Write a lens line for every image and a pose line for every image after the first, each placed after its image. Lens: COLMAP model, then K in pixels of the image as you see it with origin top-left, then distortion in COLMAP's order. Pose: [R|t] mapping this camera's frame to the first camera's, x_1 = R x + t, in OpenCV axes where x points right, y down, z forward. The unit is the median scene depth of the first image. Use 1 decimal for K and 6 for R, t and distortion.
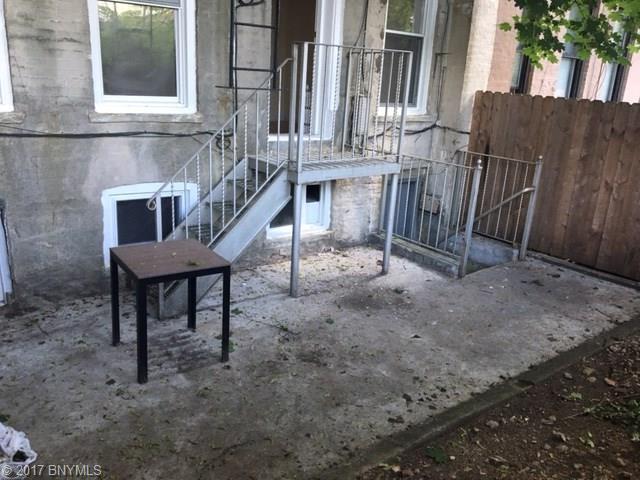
lens RADIAL K [[551.9, 0, 320.4], [0, 551.9, 237.6], [0, 0, 1]] dist [0.056924, -0.055791]
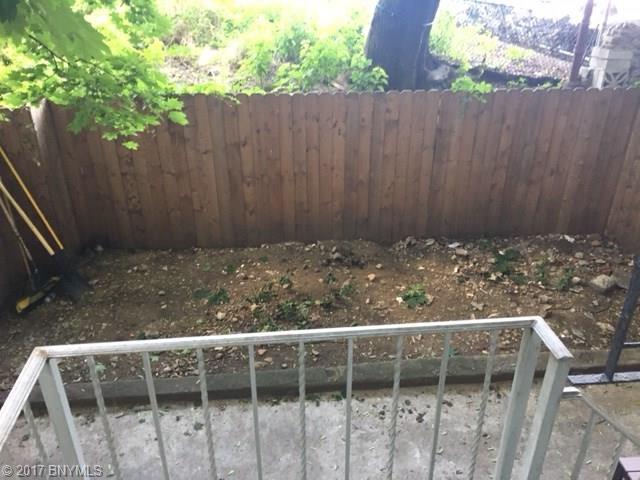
lens RADIAL K [[551.9, 0, 320.8], [0, 551.9, 240.1], [0, 0, 1]] dist [0.056924, -0.055791]
pose [[-0.843005, -0.307264, 0.441511, -0.008719], [0.102039, 0.714545, 0.692108, -0.107569], [-0.528139, 0.628502, -0.571012, 0.209092]]
